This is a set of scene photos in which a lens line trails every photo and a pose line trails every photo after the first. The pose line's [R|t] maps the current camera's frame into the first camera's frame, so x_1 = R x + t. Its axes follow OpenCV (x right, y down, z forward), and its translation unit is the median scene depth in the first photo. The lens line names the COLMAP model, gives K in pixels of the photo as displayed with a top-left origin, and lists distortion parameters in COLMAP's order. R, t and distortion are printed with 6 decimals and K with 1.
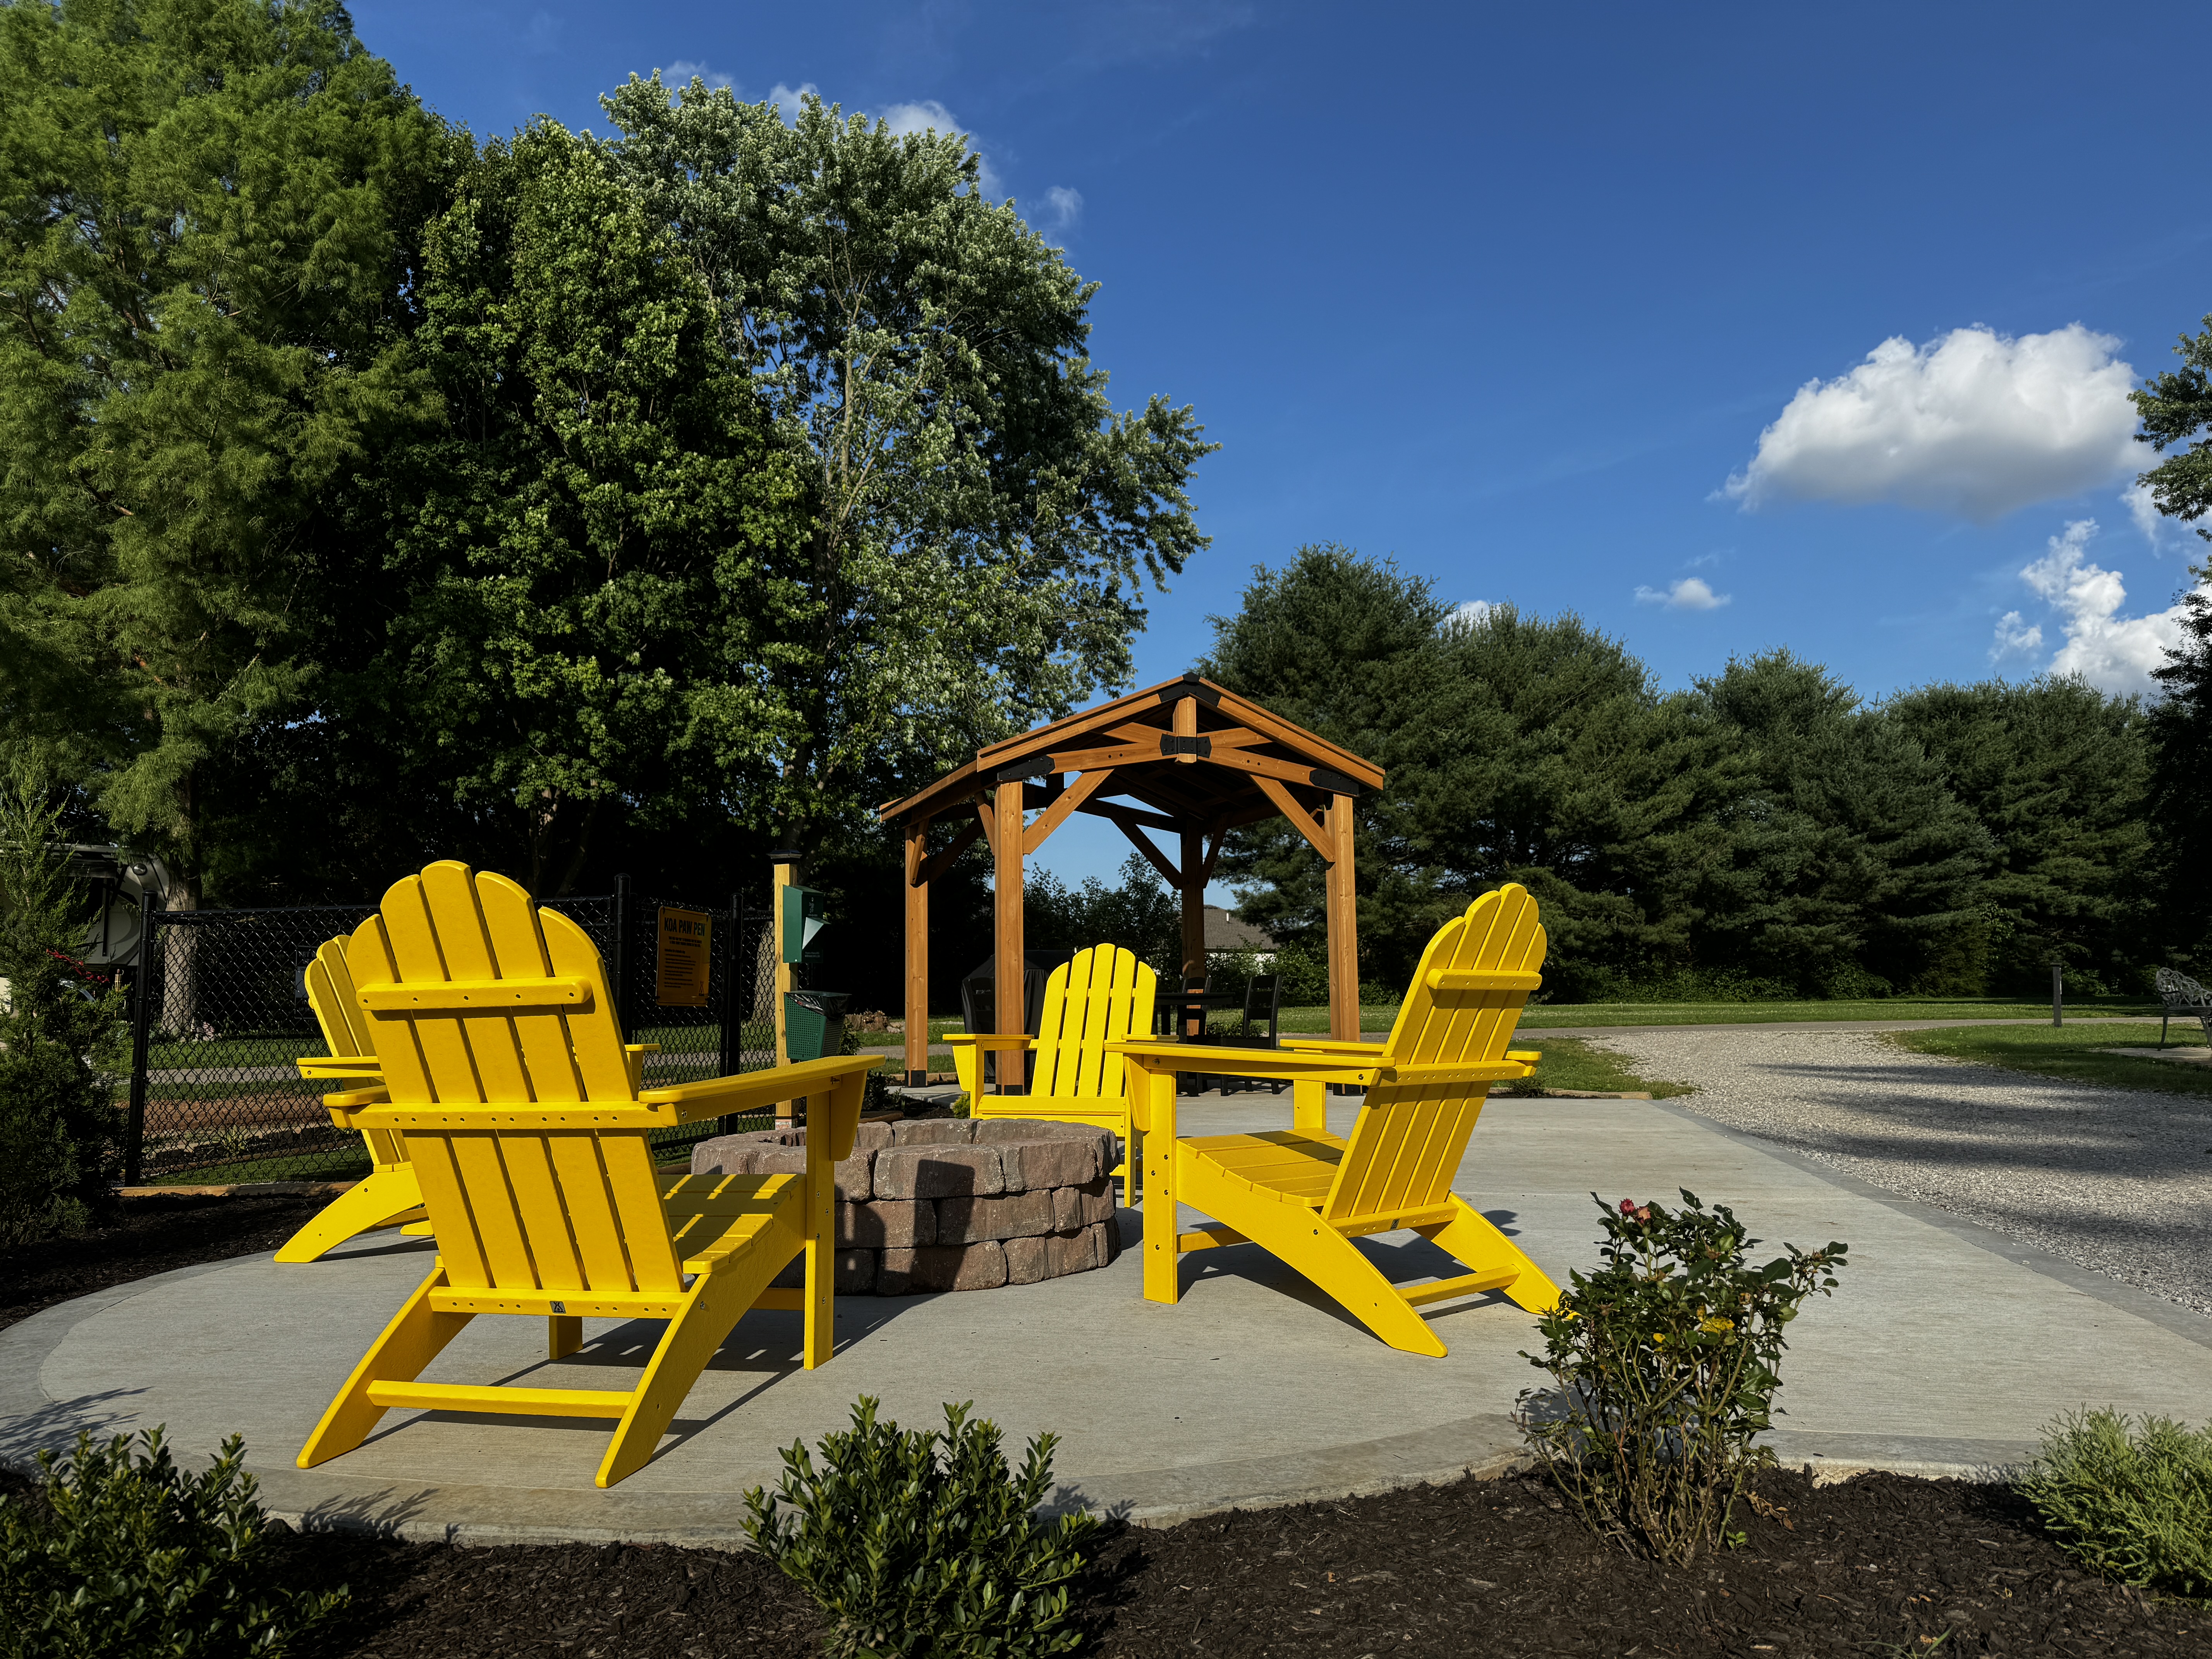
lens RADIAL K [[1539.4, 0, 1104.7], [0, 1539.4, 881.8], [0, 0, 1]] dist [0.119867, -0.173184]
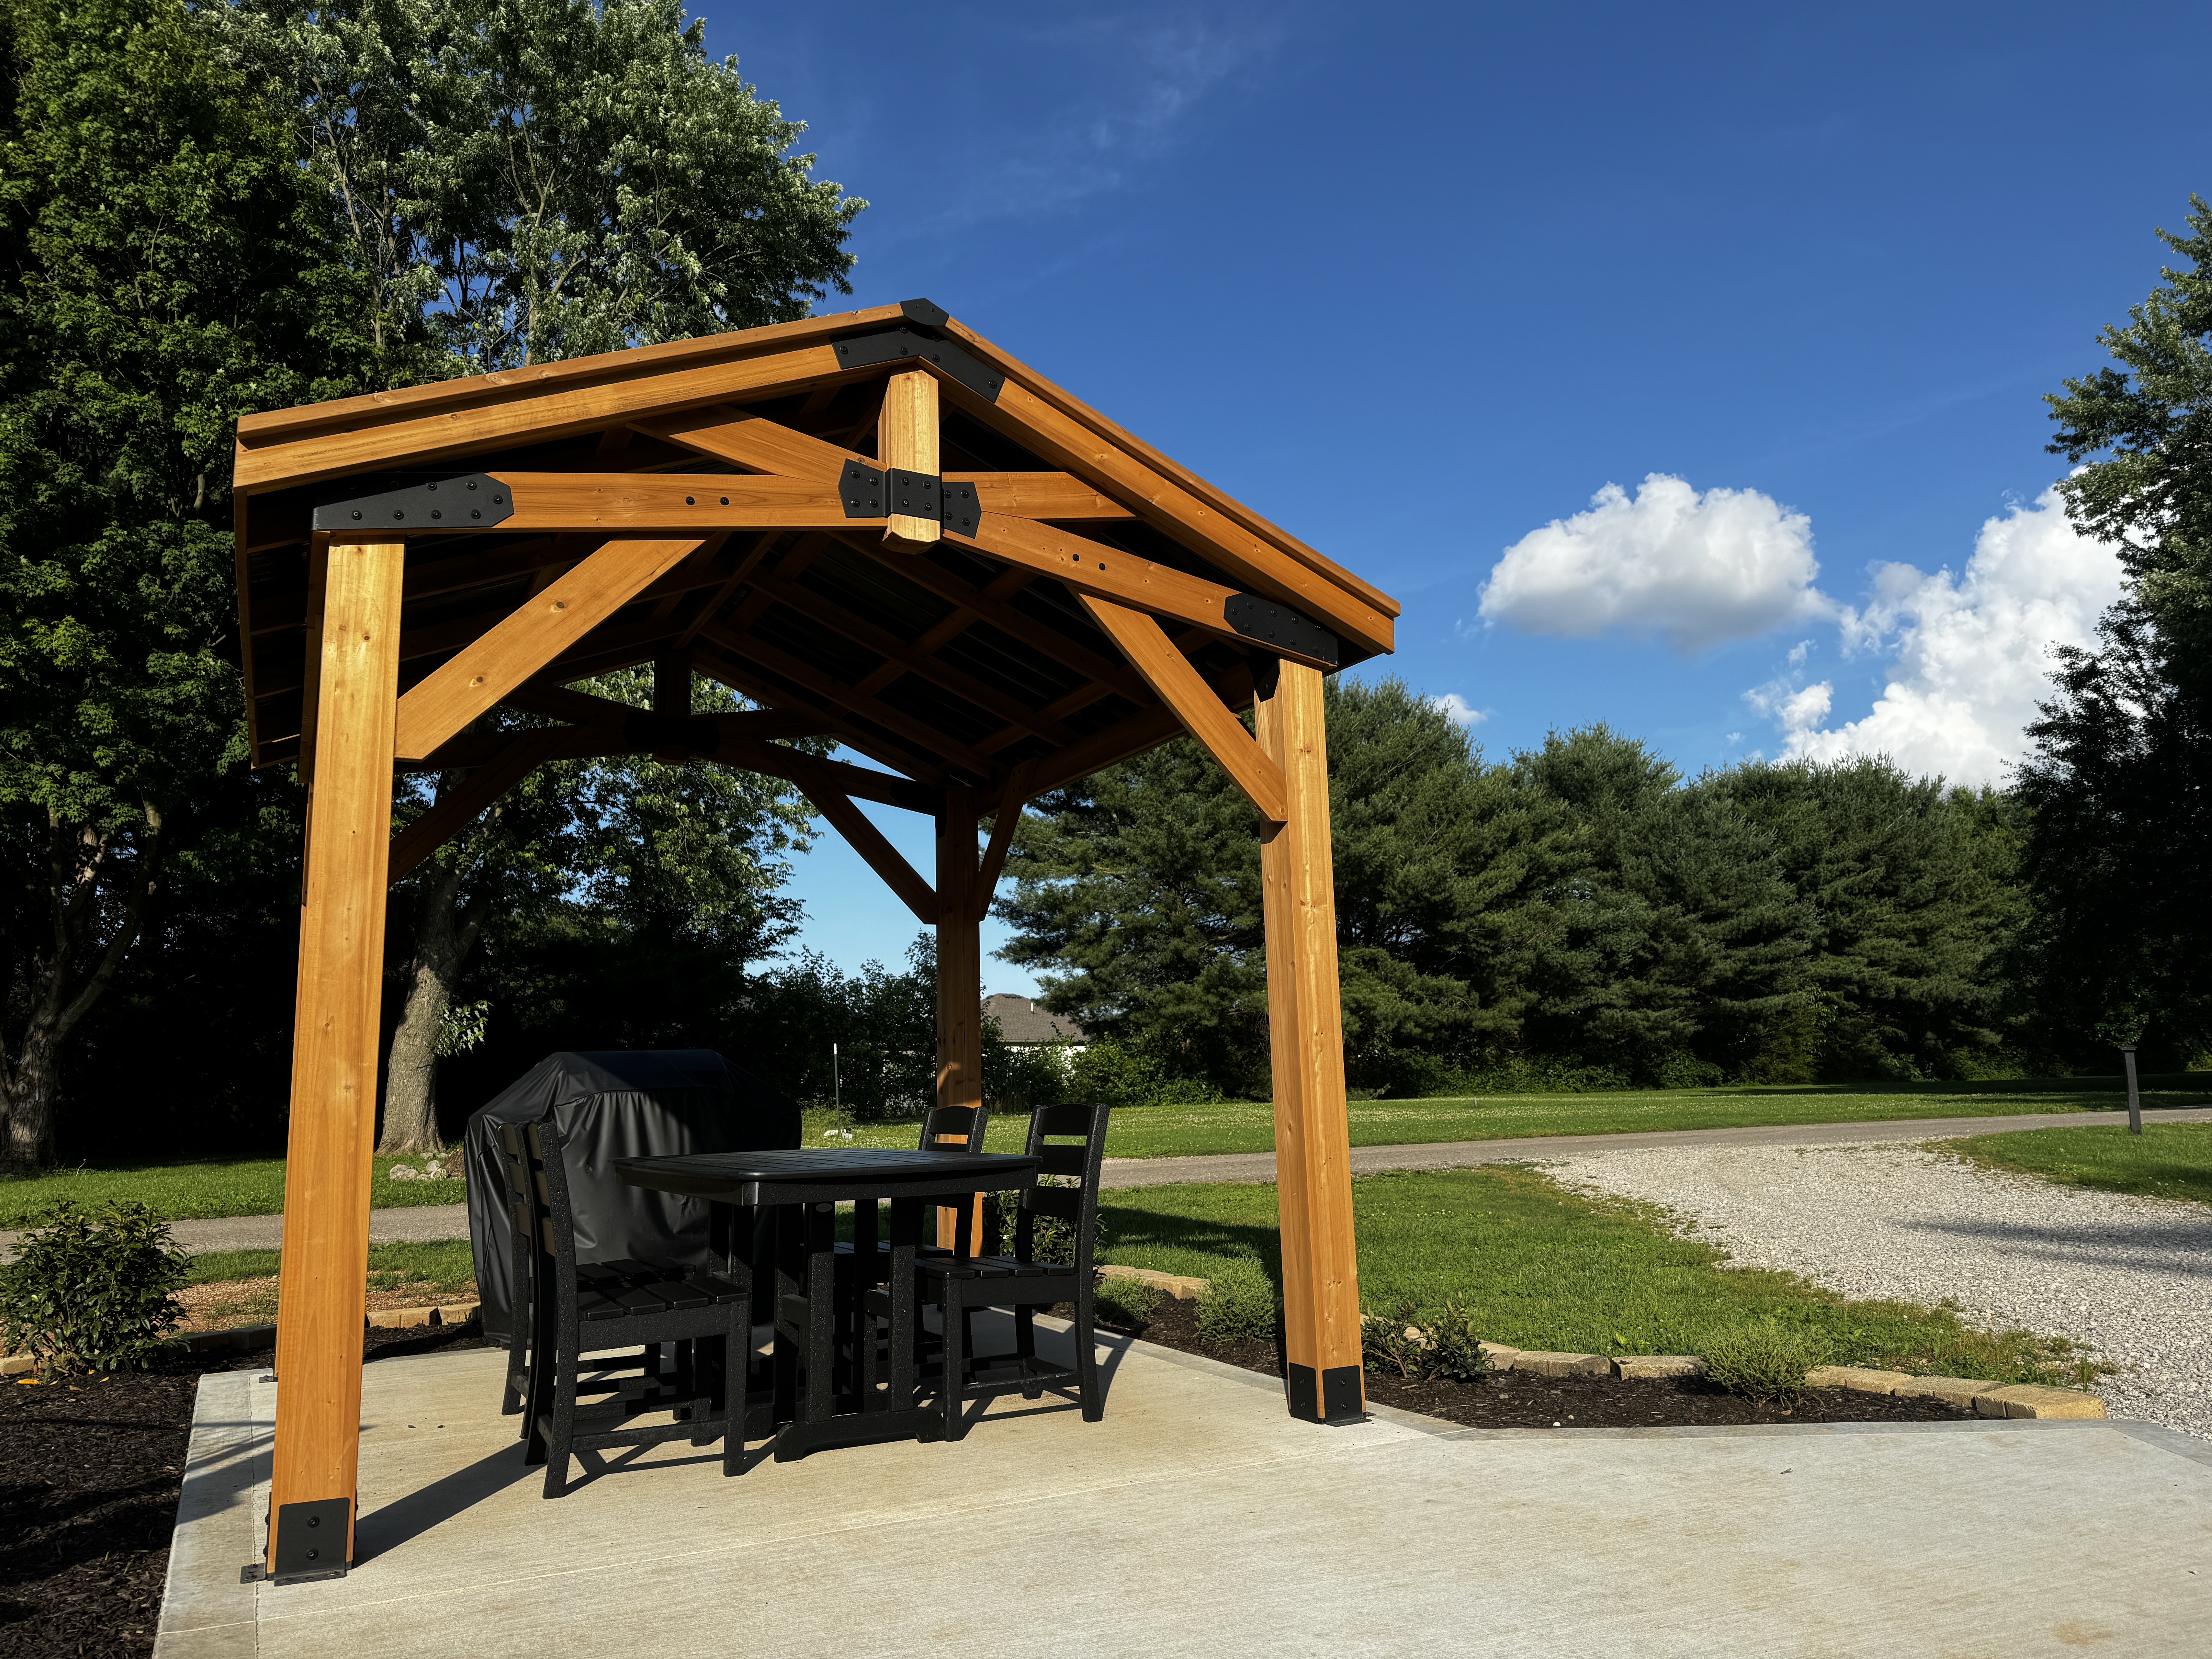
lens RADIAL K [[1539.4, 0, 1104.7], [0, 1539.4, 881.8], [0, 0, 1]] dist [0.119867, -0.173184]
pose [[0.991936, 0.000161, 0.126737, 0.008974], [0.007503, 0.998171, -0.059986, 0.004926], [-0.126515, 0.060453, 0.990121, 0.109203]]
